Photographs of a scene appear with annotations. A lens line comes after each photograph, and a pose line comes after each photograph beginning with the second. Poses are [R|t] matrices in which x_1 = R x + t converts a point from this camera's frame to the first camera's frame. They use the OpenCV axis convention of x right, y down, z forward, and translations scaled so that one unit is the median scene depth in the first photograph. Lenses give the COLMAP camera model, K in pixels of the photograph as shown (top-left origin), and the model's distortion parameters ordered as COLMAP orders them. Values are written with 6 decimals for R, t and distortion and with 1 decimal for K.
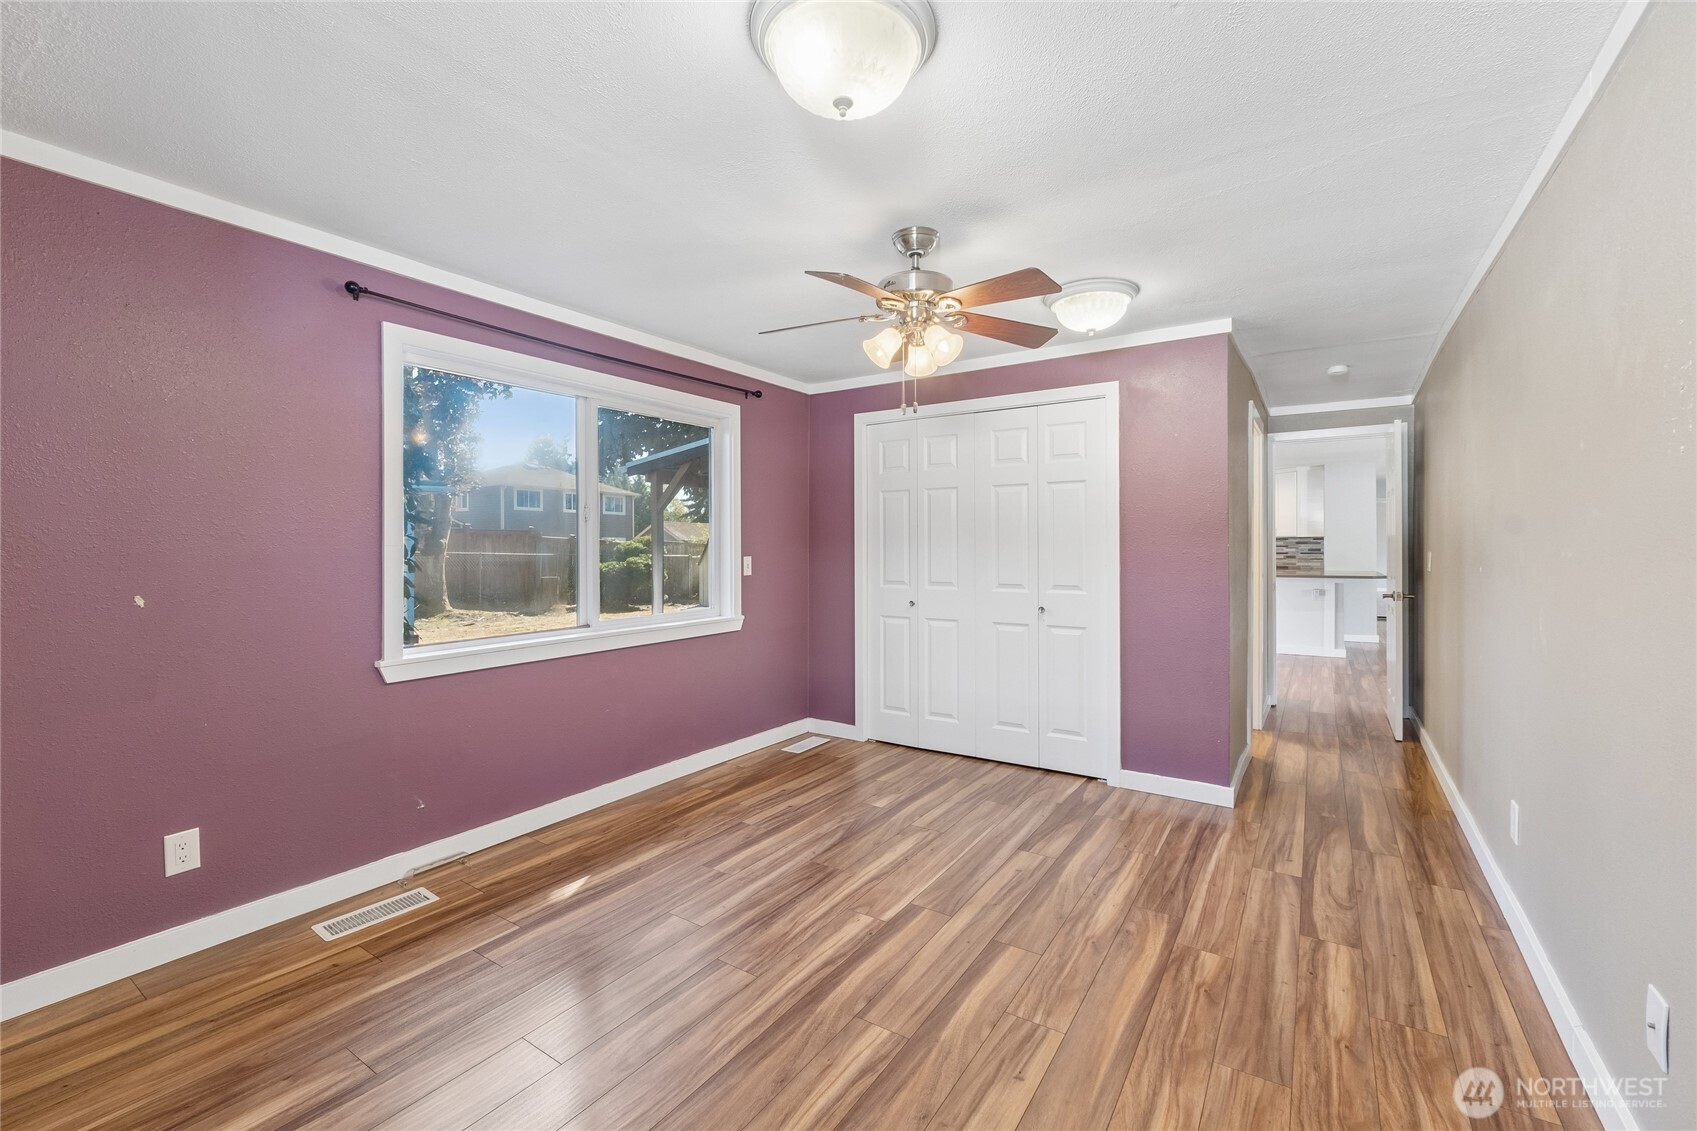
lens RADIAL K [[715.4, 0, 850.8], [0, 715.4, 550.6], [0, 0, 1]] dist [-0.003595, -0.000881]
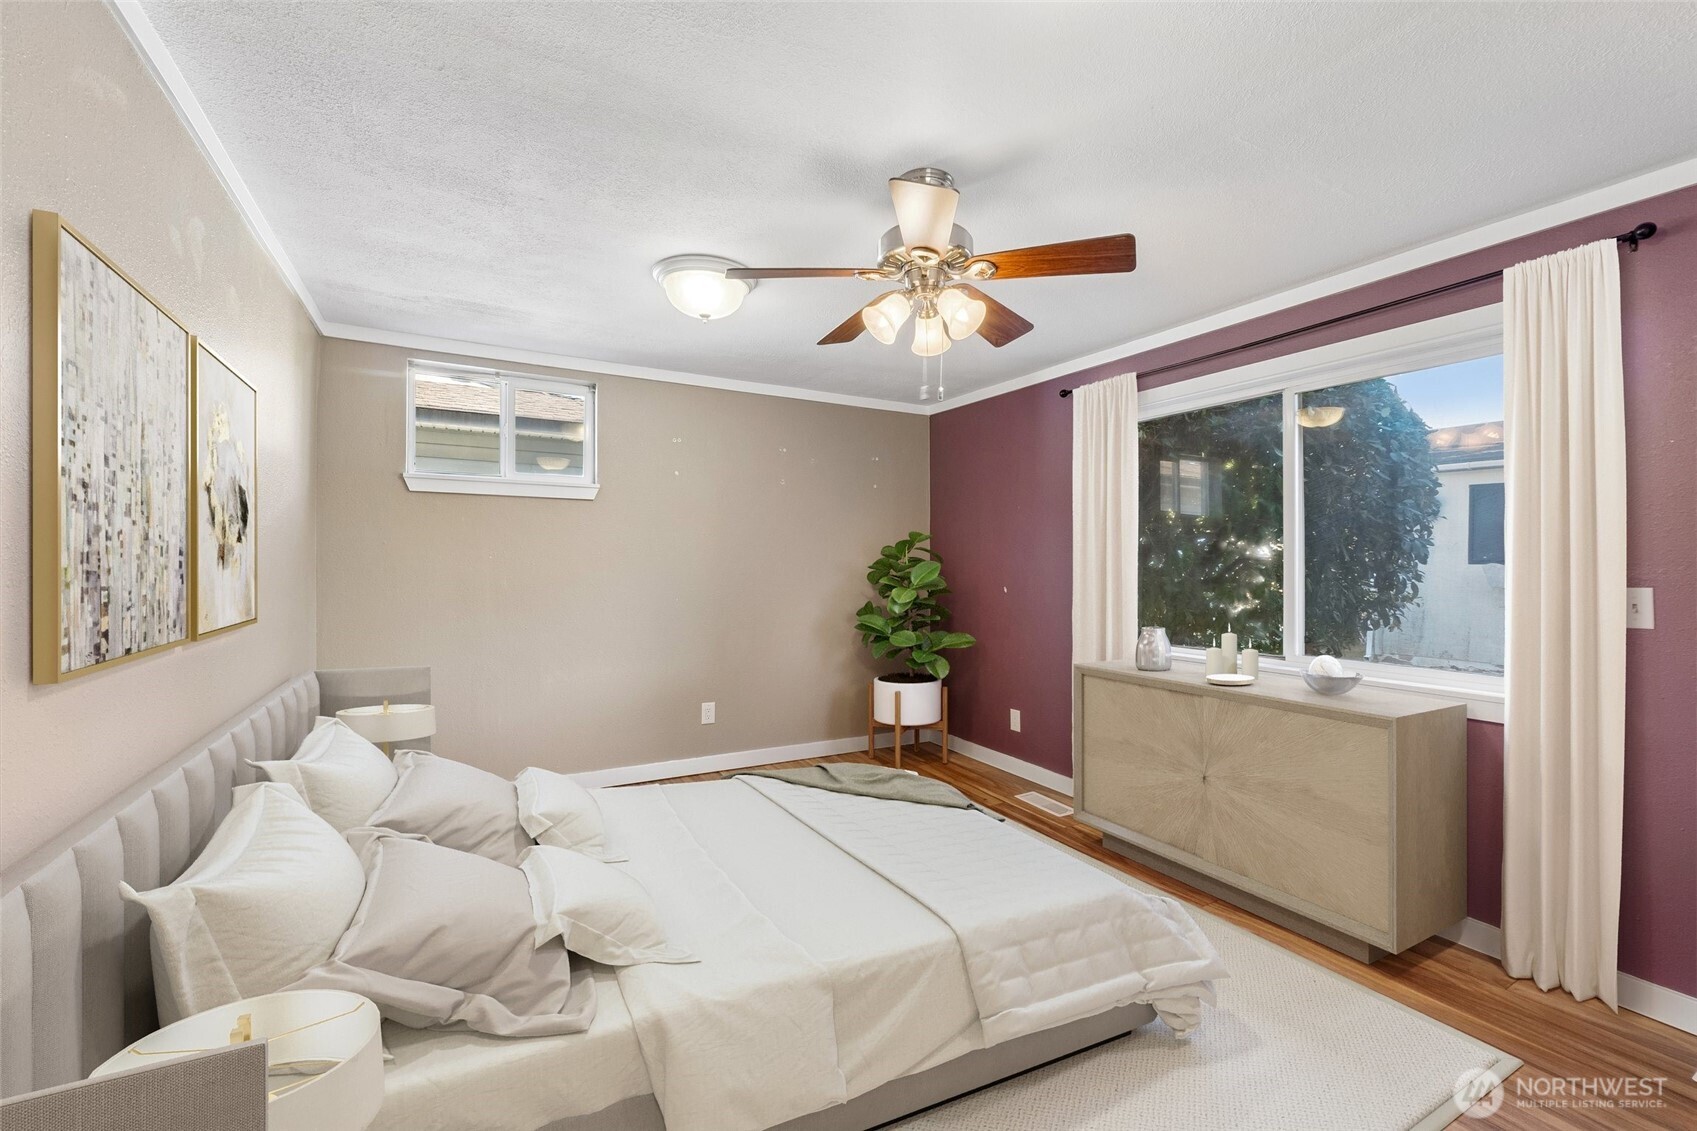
lens RADIAL K [[715.4, 0, 846.6], [0, 715.4, 565.0], [0, 0, 1]] dist [-0.003595, -0.000881]
pose [[-0.478730, -0.002538, -0.877958, 0.847146], [-0.013616, 0.999897, 0.004534, -0.001088], [0.877857, 0.014125, -0.478715, 1.306000]]
